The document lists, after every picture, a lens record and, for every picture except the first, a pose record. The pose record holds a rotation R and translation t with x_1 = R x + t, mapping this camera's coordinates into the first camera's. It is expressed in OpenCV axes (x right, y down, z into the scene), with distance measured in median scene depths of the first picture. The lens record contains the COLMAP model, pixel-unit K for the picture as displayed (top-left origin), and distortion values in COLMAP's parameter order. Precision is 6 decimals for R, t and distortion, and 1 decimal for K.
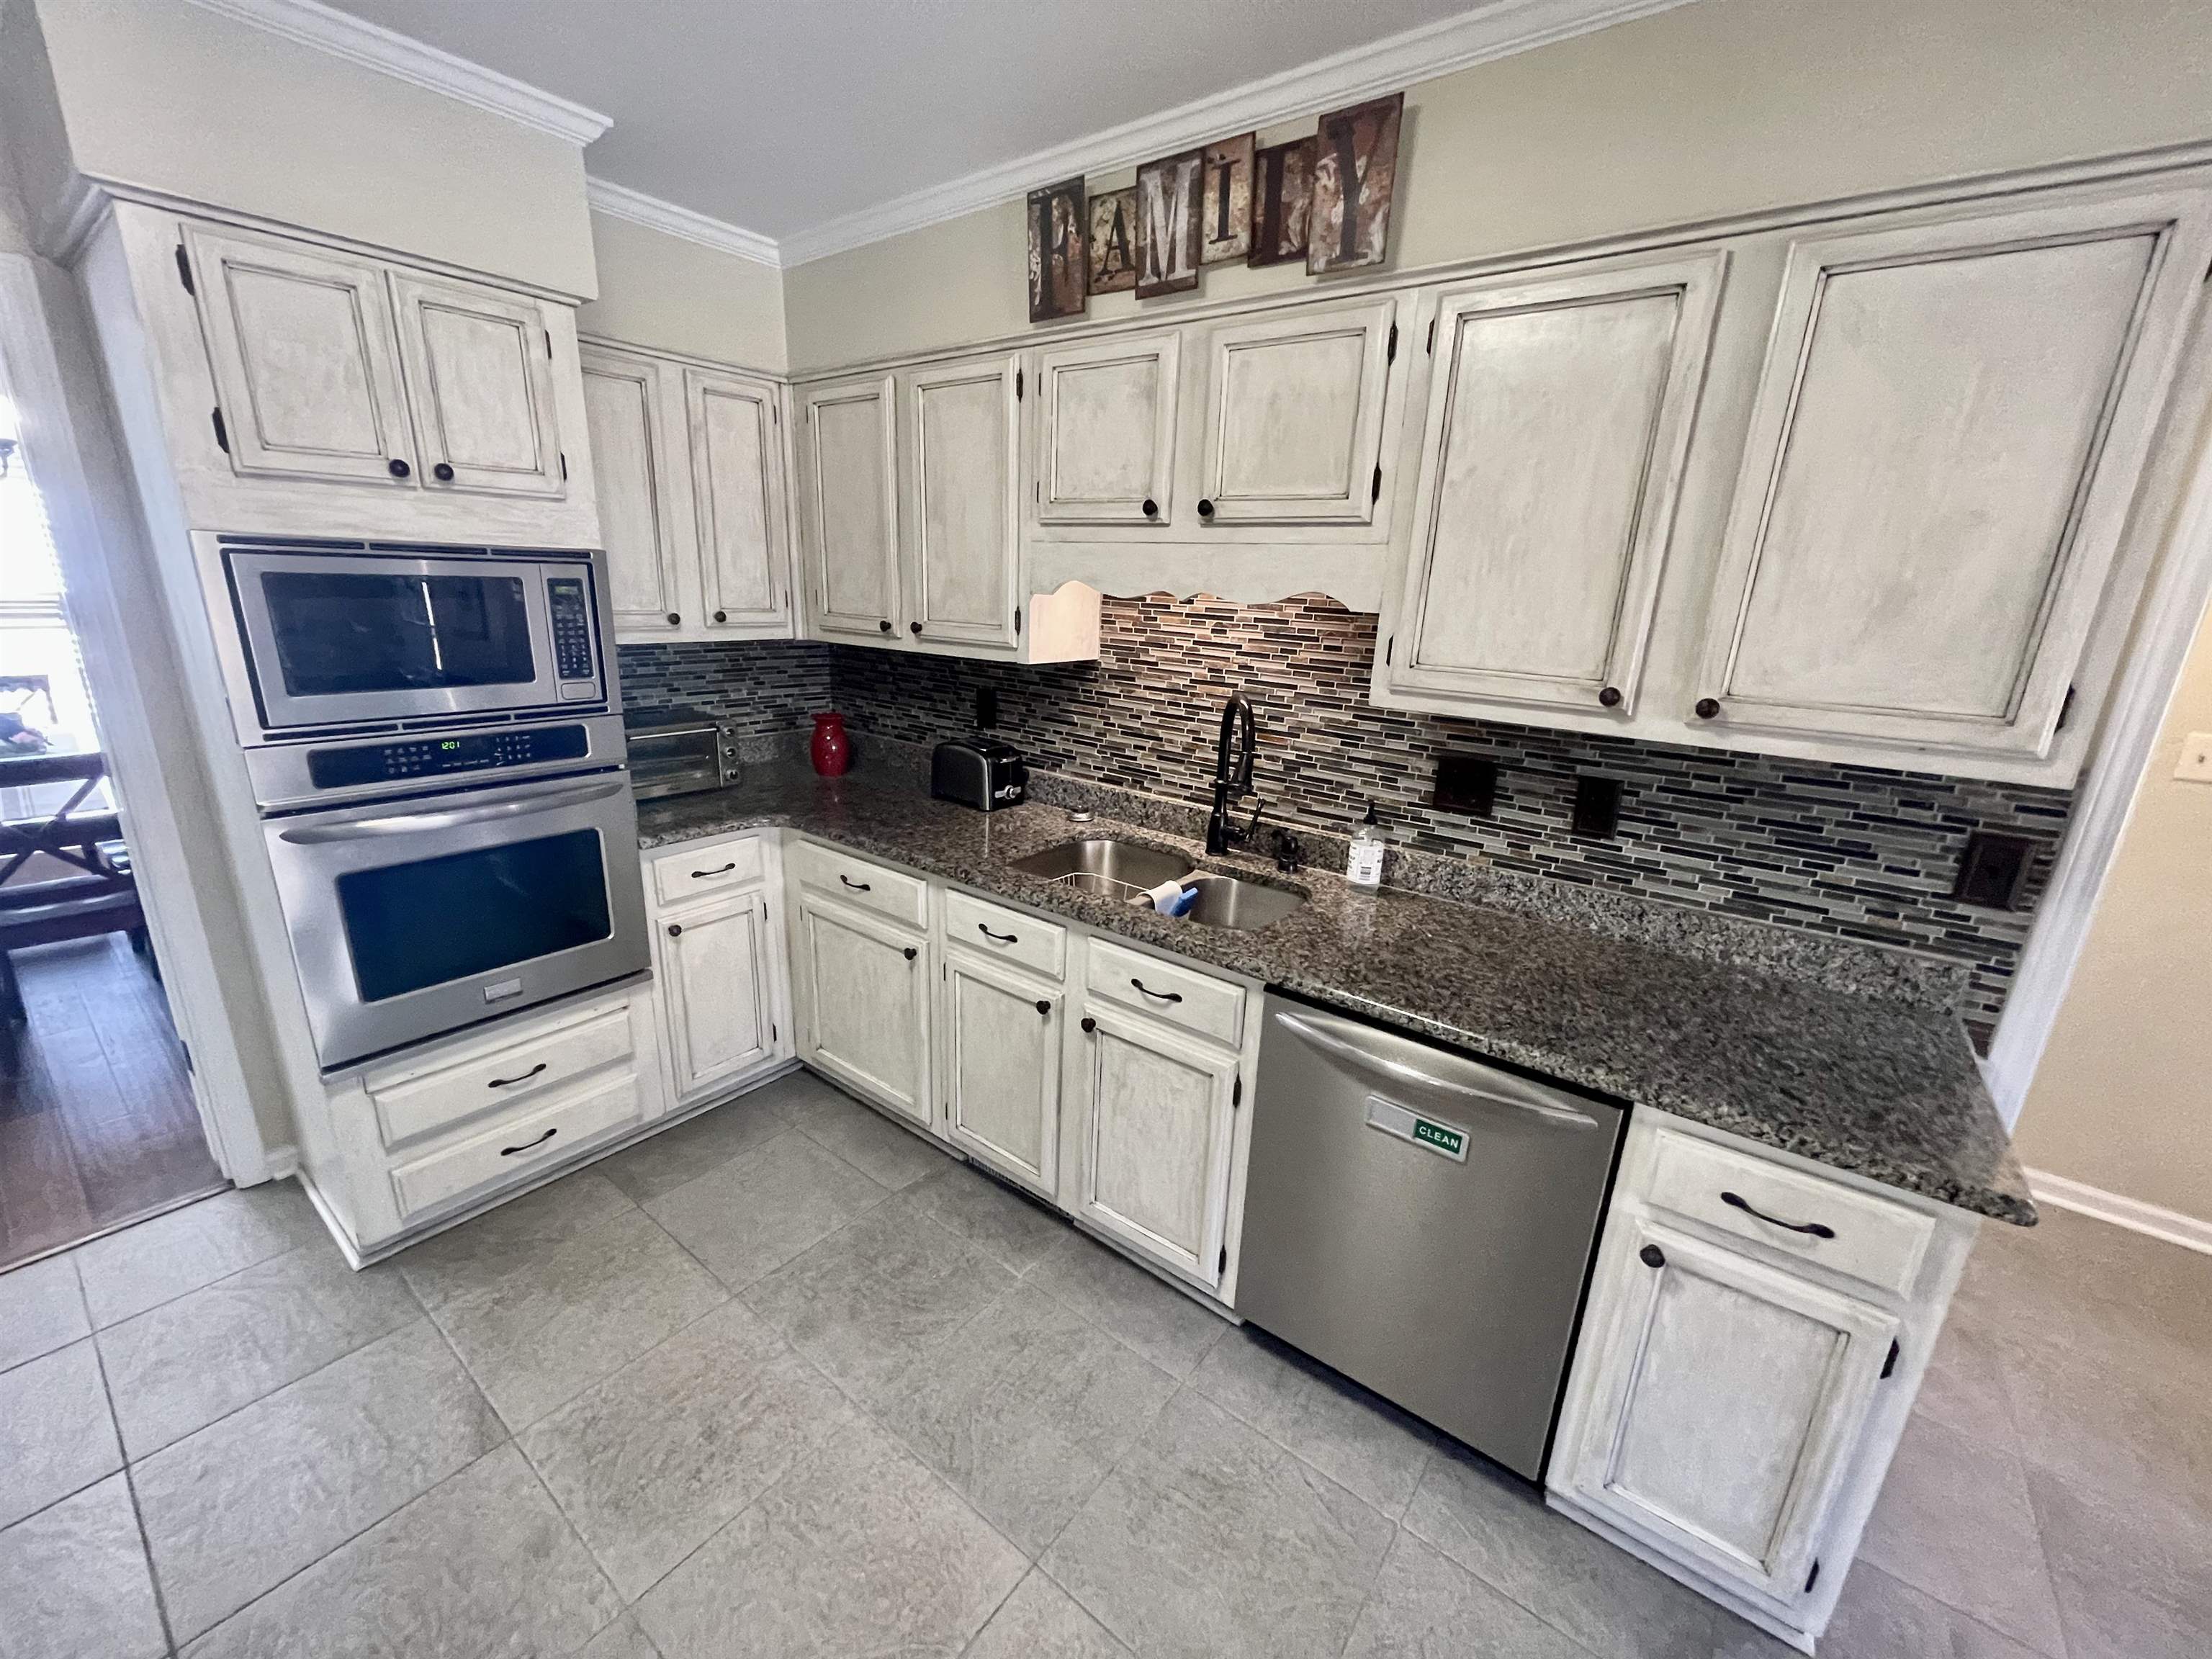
lens RADIAL K [[893.6, 0, 1102.1], [0, 893.6, 836.0], [0, 0, 1]] dist [0.011854, -0.000268]
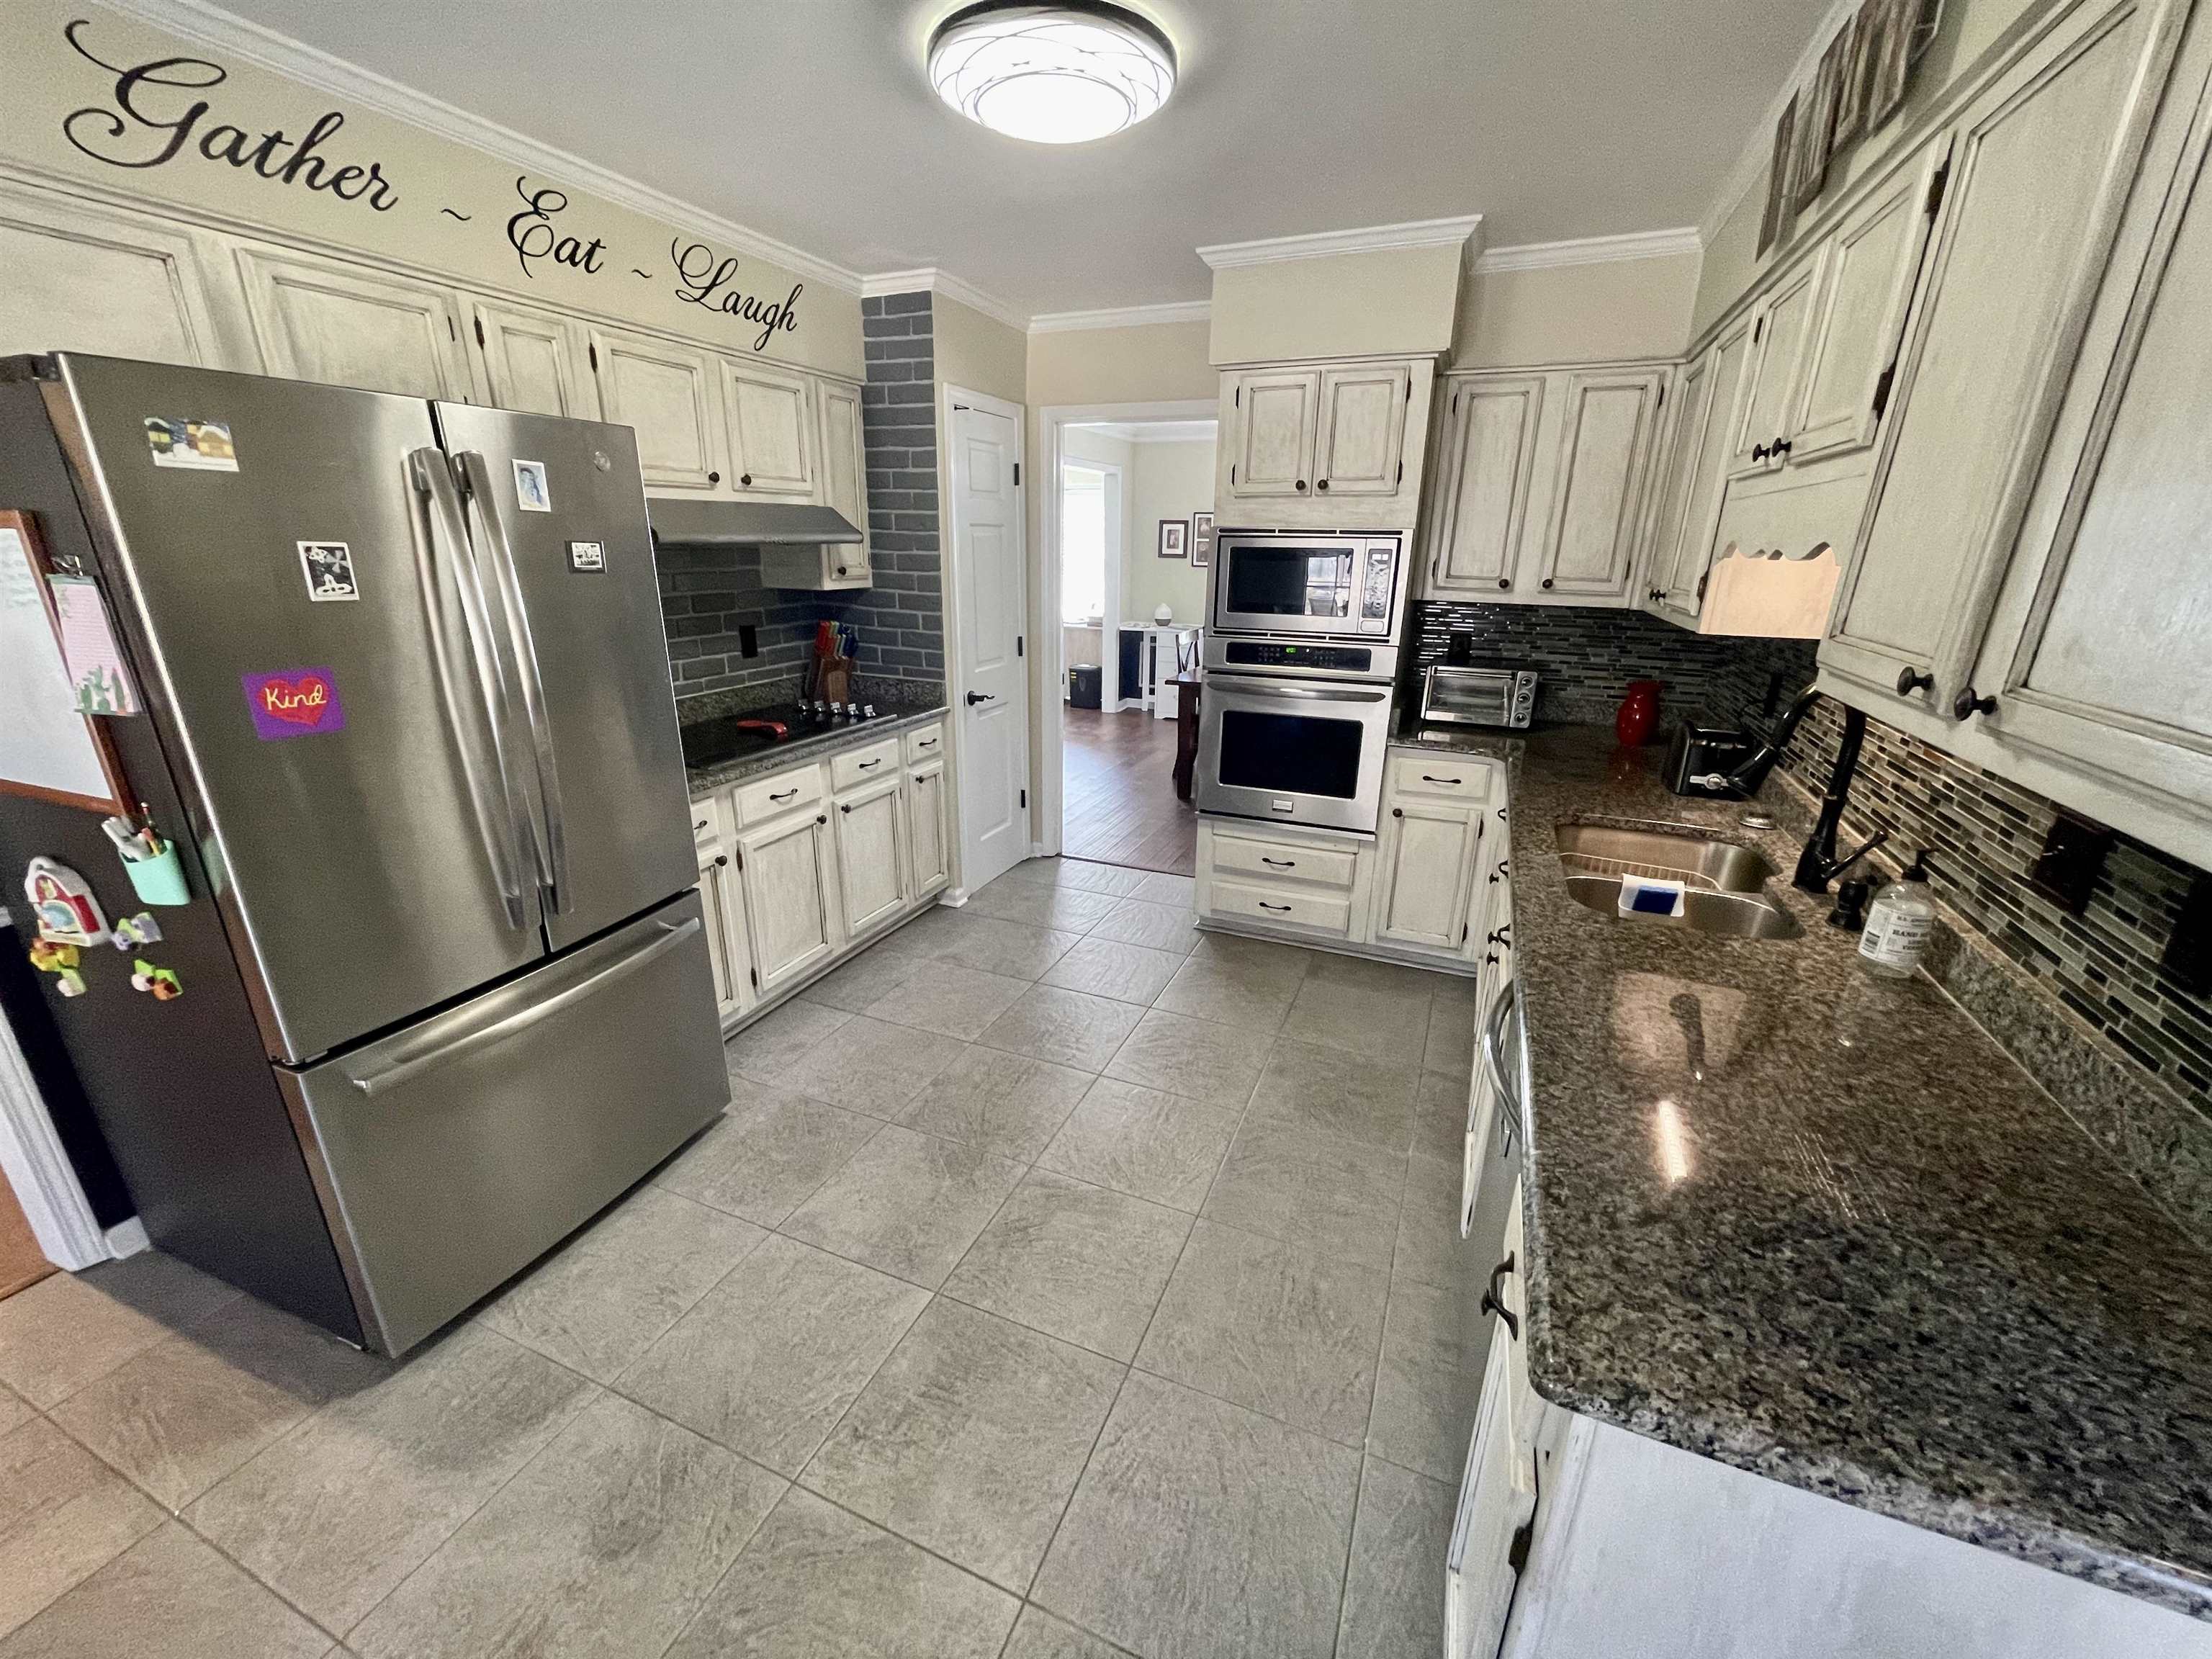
lens RADIAL K [[893.6, 0, 1104.0], [0, 893.6, 830.3], [0, 0, 1]] dist [0.011854, -0.000268]
pose [[0.269504, 0.271443, -0.923951, 0.720688], [-0.276104, 0.940951, 0.195901, -0.013058], [0.922569, 0.202311, 0.328537, 0.175542]]
